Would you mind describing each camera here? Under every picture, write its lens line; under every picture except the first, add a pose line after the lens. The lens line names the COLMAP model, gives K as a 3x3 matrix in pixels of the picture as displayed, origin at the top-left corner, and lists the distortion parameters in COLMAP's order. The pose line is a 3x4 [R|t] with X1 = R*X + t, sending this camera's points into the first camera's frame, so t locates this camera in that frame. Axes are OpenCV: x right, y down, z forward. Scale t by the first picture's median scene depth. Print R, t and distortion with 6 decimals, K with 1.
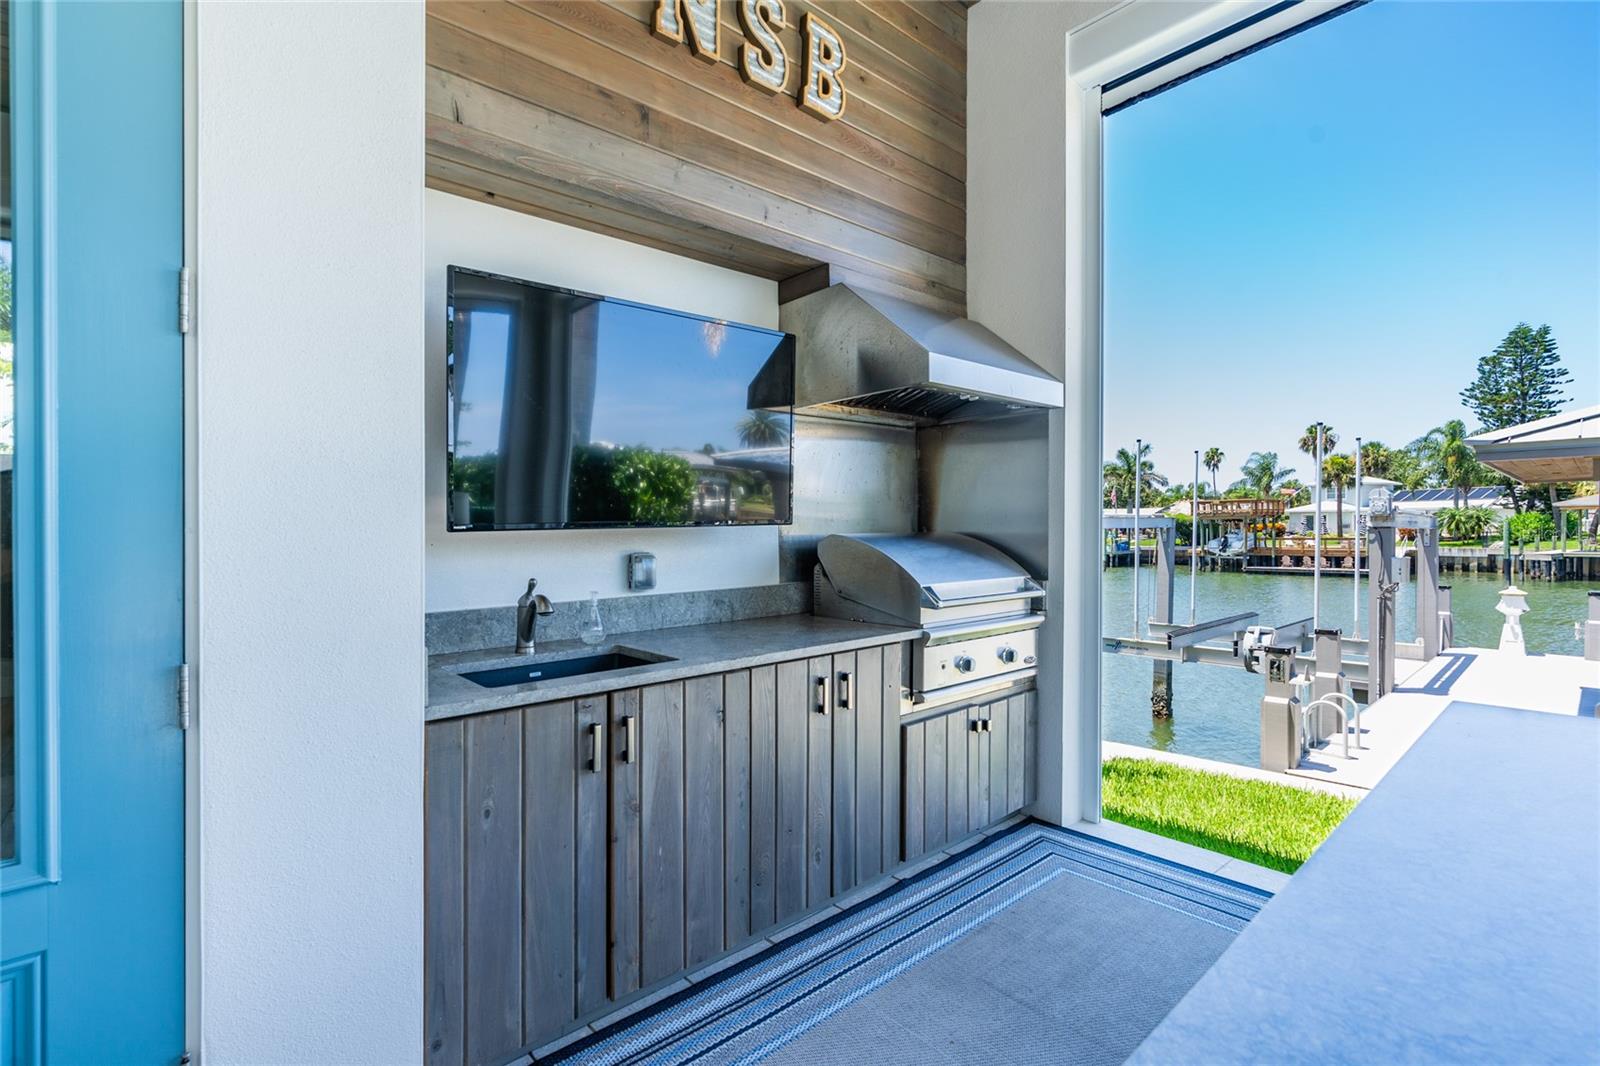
lens RADIAL K [[735.0, 0, 818.7], [0, 735.0, 495.1], [0, 0, 1]] dist [0.009451, 0.000224]
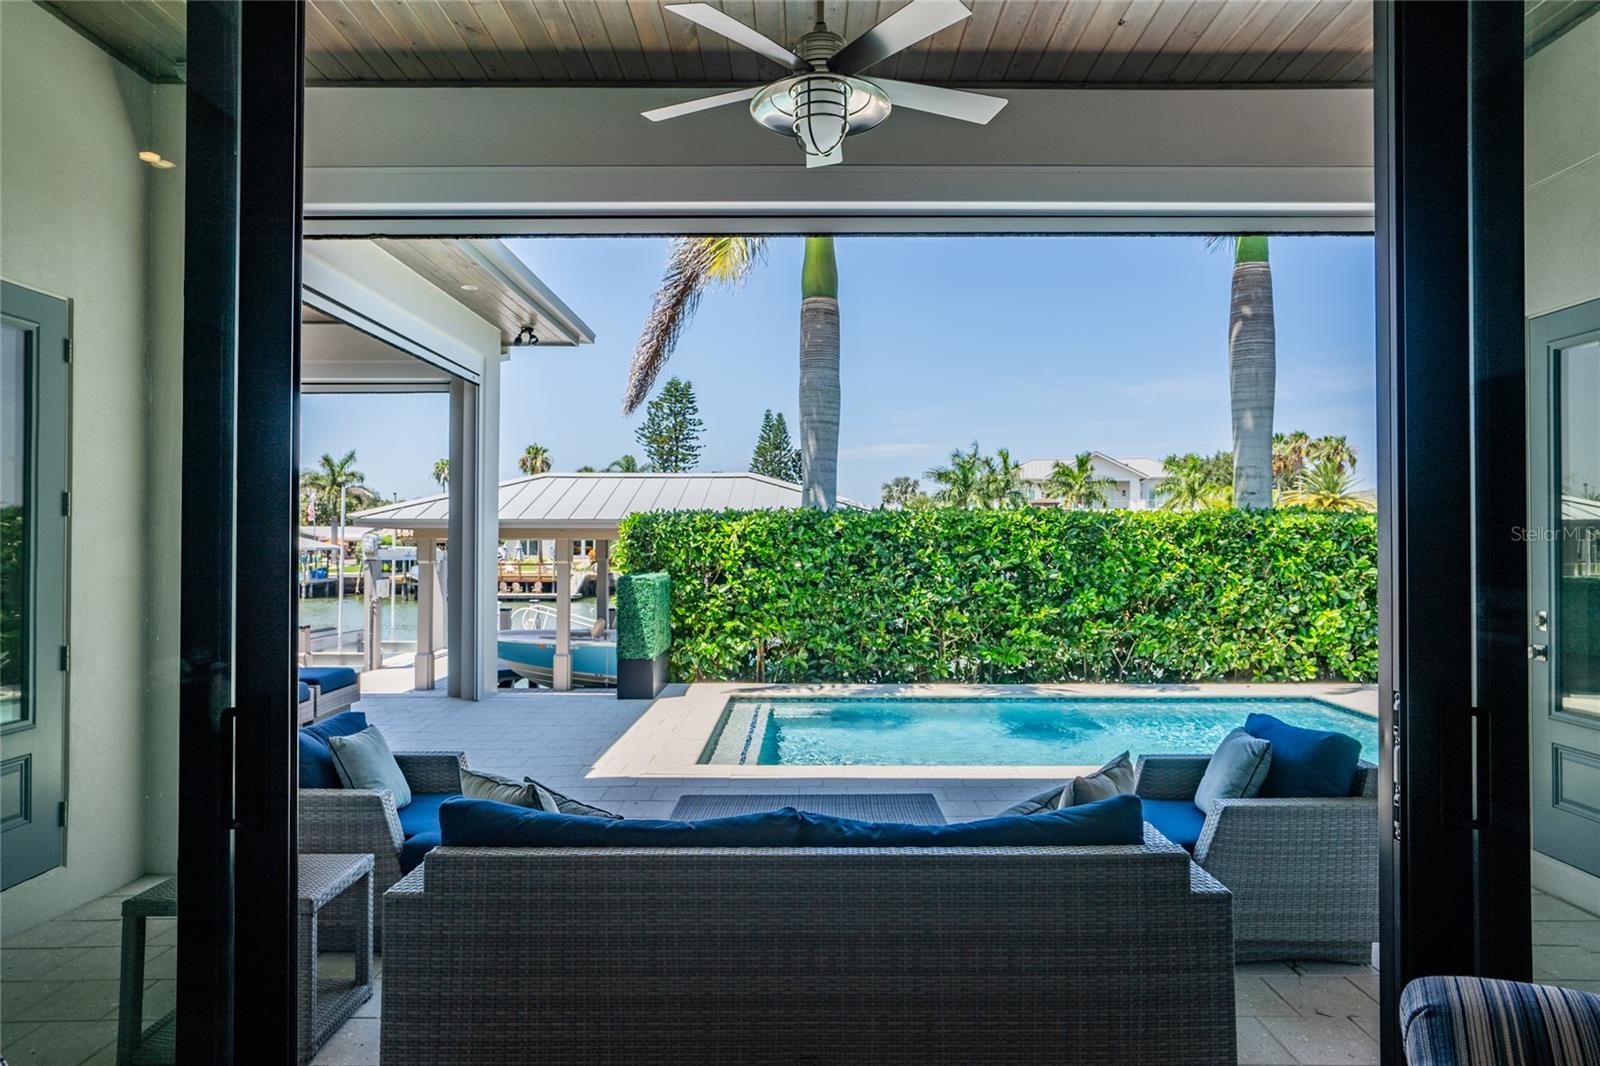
lens RADIAL K [[999.8, 0, 798.0], [0, 999.8, 529.0], [0, 0, 1]] dist [-0.001943, 0.000324]
pose [[0.701348, 0.023452, 0.712433, -0.187126], [-0.041446, 0.999109, 0.007912, -0.189813], [-0.711613, -0.035077, 0.701695, -2.803816]]
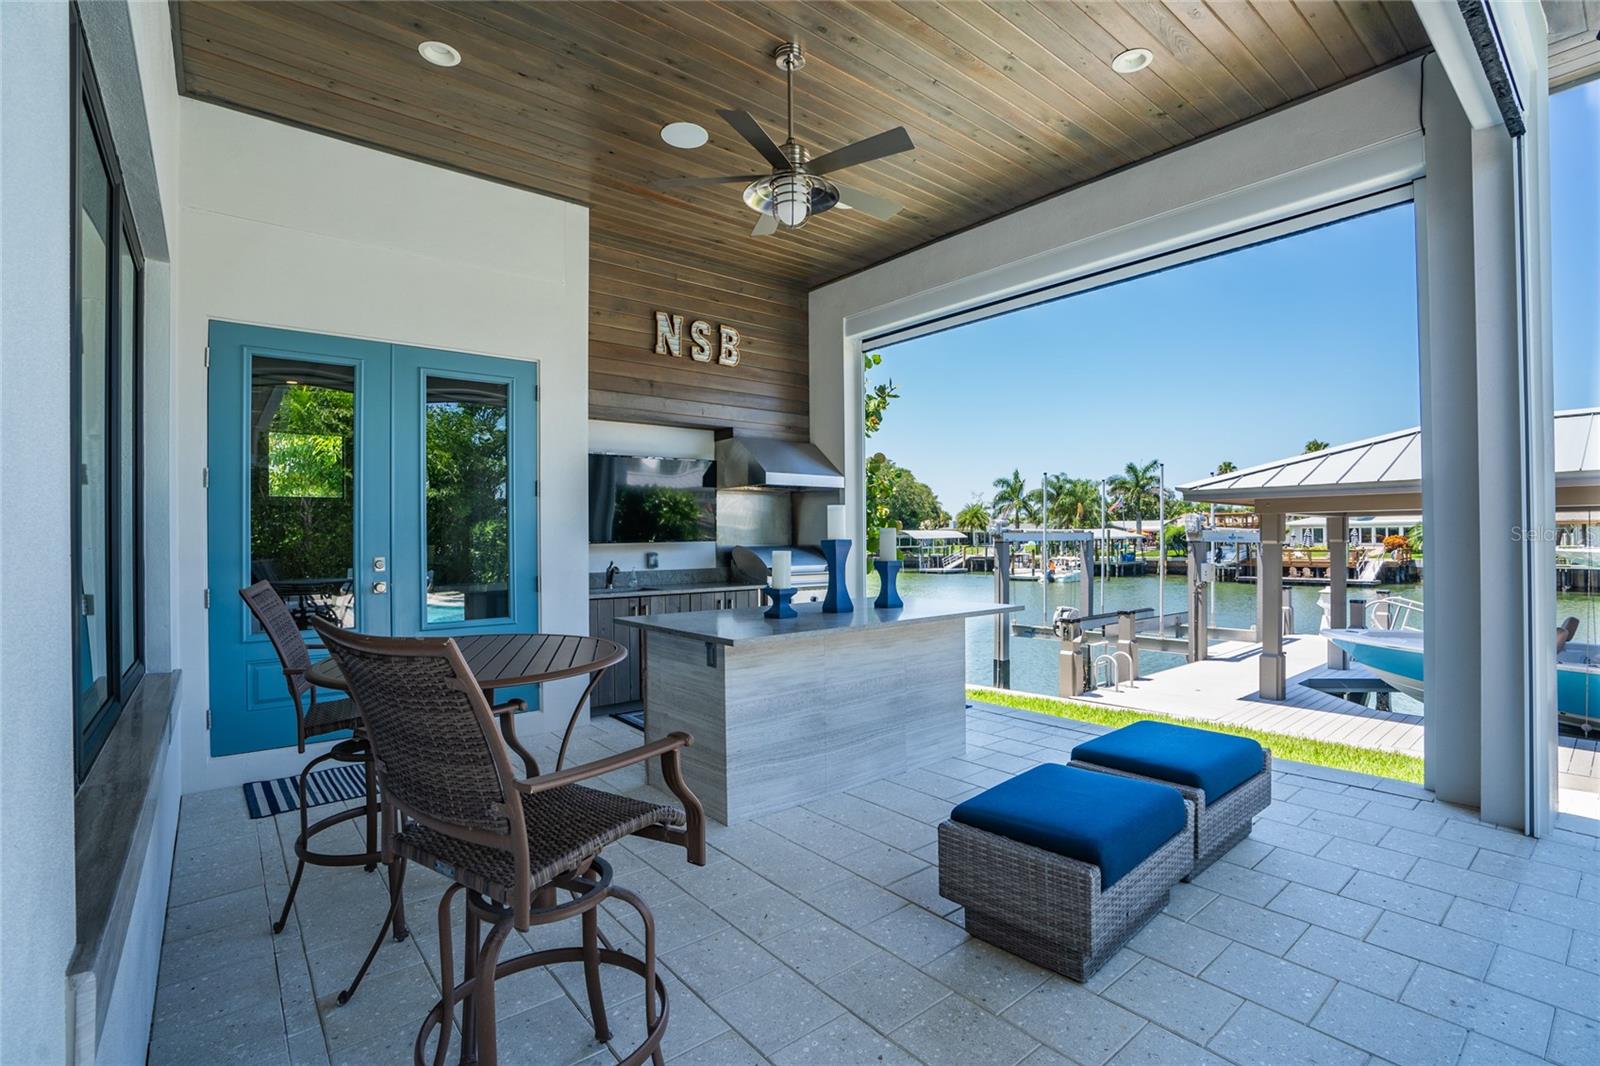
lens RADIAL K [[735.0, 0, 811.7], [0, 735.0, 536.5], [0, 0, 1]] dist [0.009451, 0.000224]
pose [[0.998515, 0.002900, -0.054402, 0.337960], [-0.000591, 0.999100, 0.042414, -0.063775], [0.054476, -0.042319, 0.997618, -1.134159]]
